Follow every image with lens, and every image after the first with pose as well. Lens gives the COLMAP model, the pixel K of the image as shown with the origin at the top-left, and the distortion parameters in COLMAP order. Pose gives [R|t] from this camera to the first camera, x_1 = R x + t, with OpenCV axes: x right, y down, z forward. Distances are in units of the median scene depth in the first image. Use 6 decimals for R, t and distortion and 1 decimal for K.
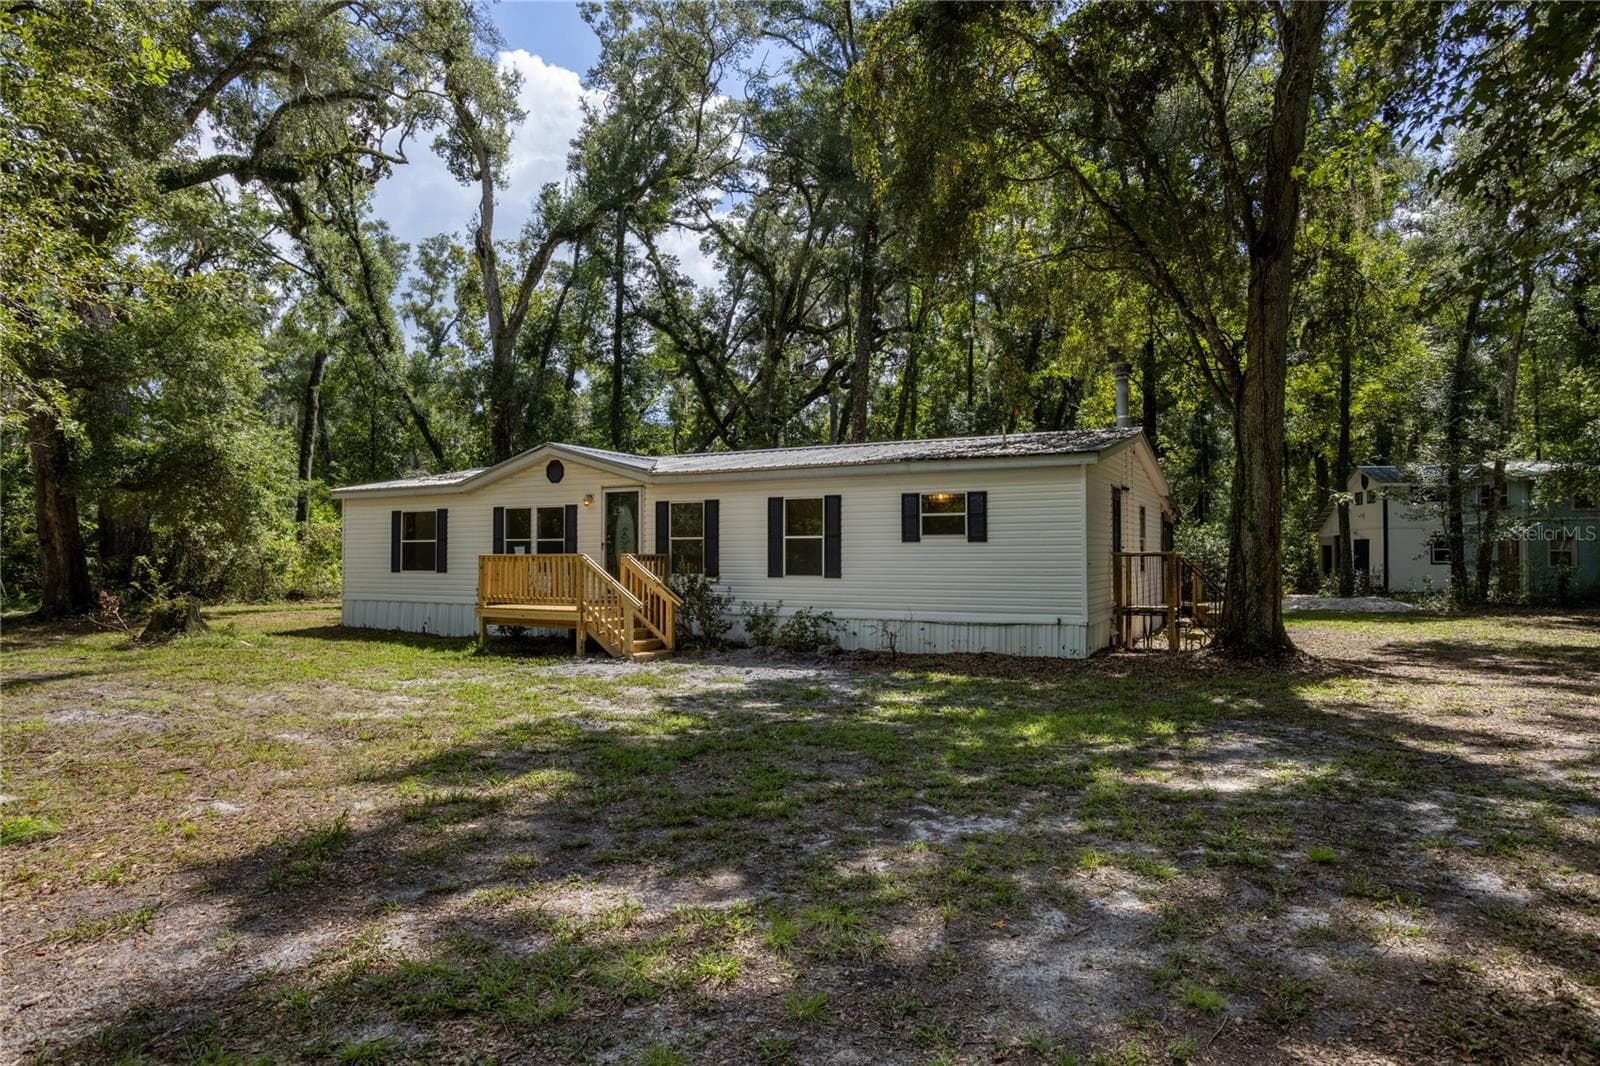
lens RADIAL K [[1030.8, 0, 800.0], [0, 1030.8, 533.0], [0, 0, 1]] dist [-0.004028, 0.000578]
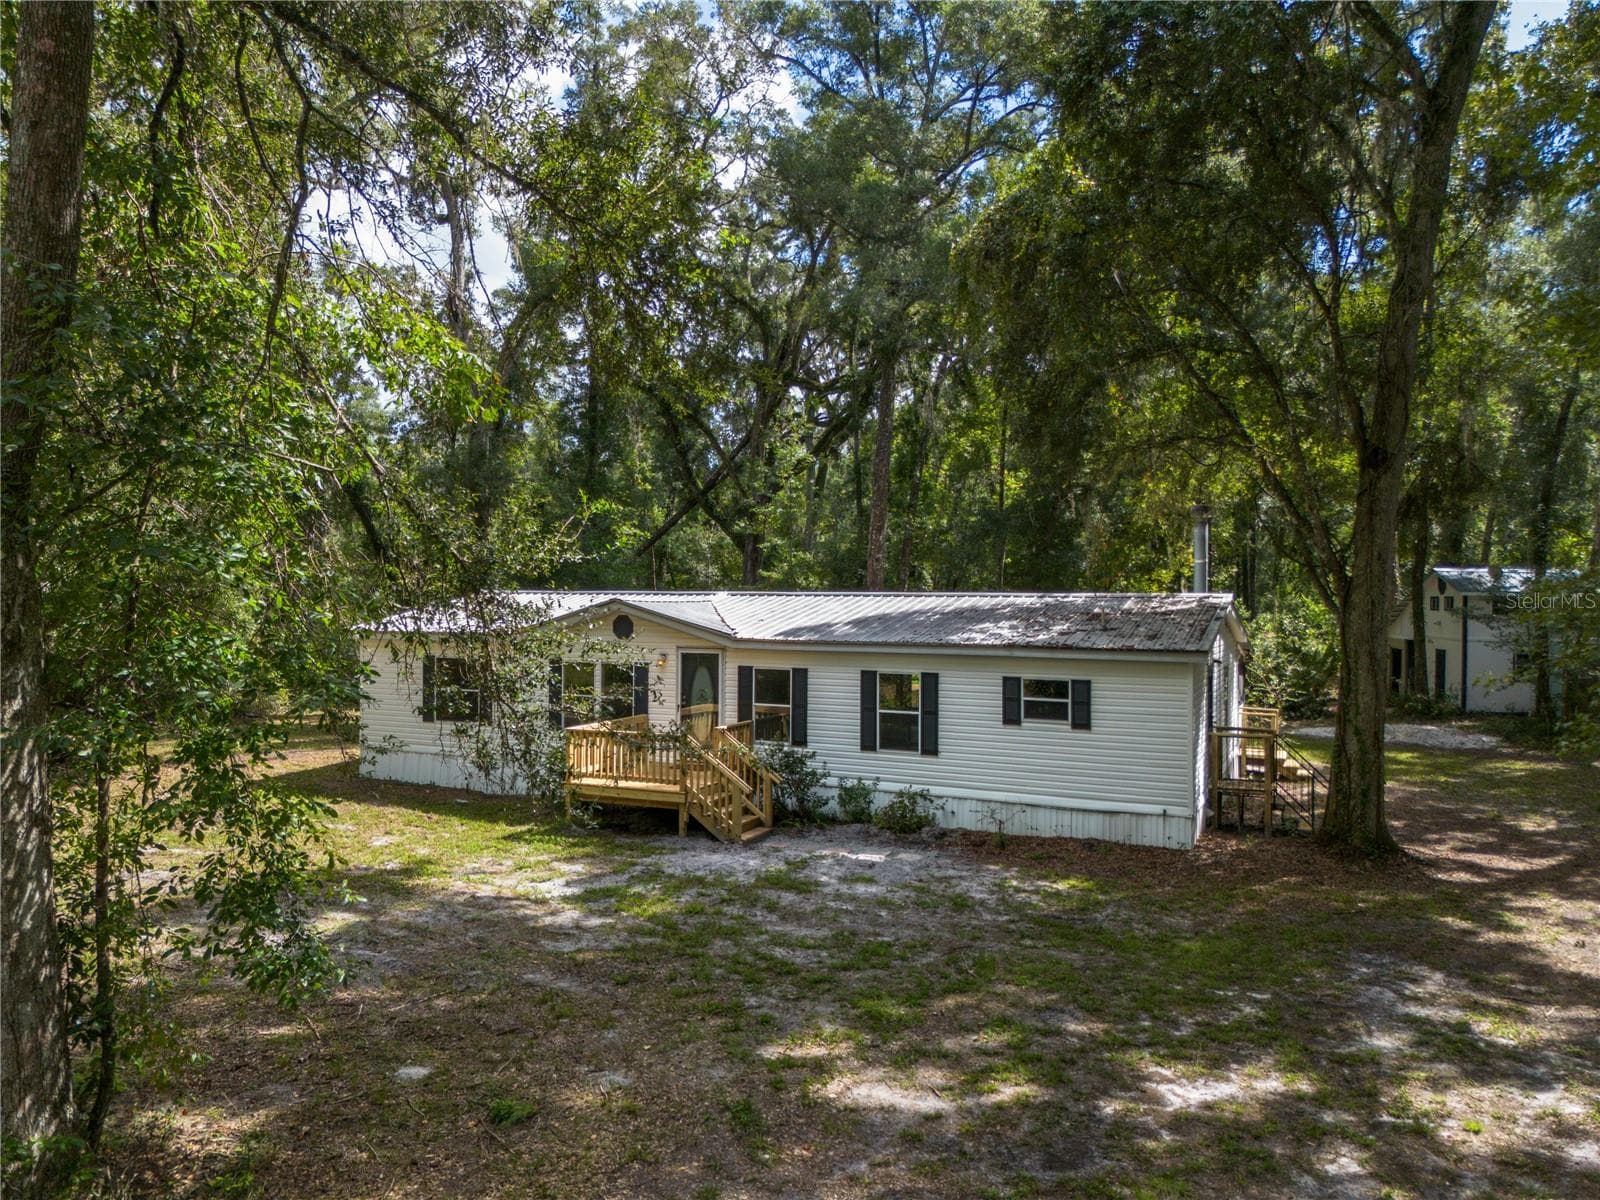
lens RADIAL K [[1264.2, 0, 800.0], [0, 1264.2, 600.0], [0, 0, 1]] dist [0.125778, -0.001203]
pose [[0.998312, 0.004318, 0.057918, -0.161834], [-0.006241, 0.999434, 0.033059, -0.143215], [-0.057742, -0.033365, 0.997774, -0.217463]]
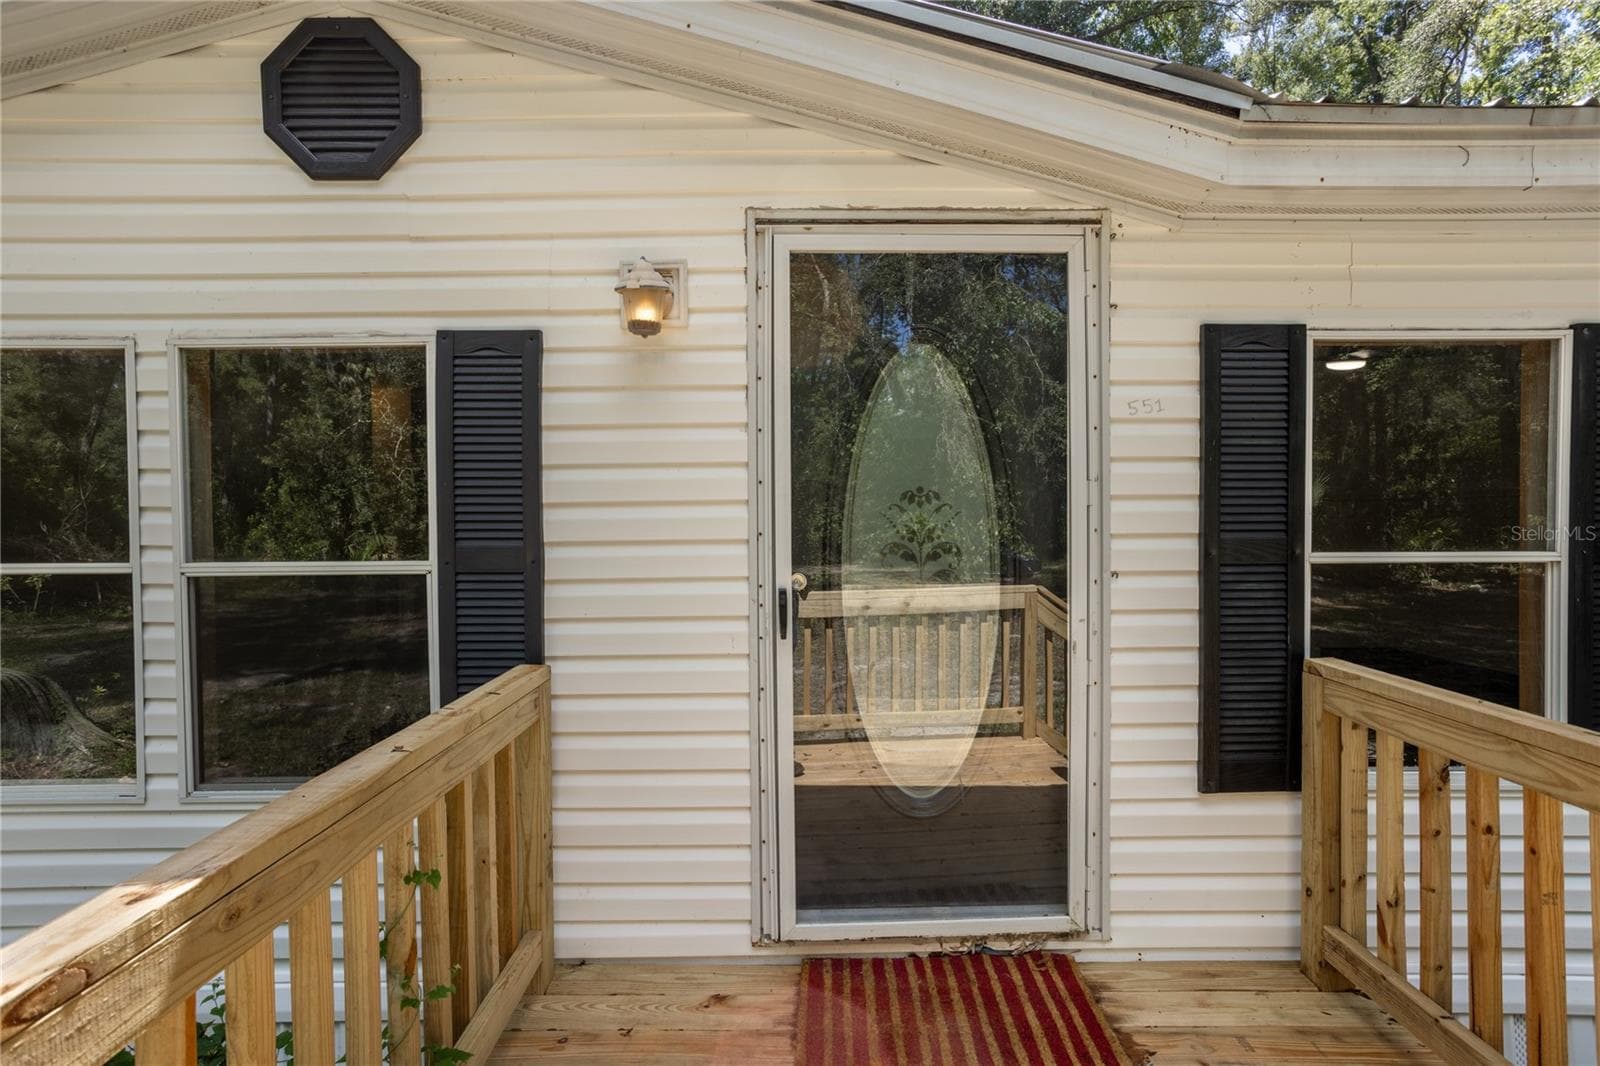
lens RADIAL K [[756.2, 0, 800.0], [0, 756.2, 533.0], [0, 0, 1]] dist [-0.052859, 0.028192]
pose [[0.859986, -0.018785, 0.509972, -0.269528], [-0.003700, 0.999067, 0.043039, -0.003538], [-0.510305, -0.038900, 0.859113, 0.998275]]
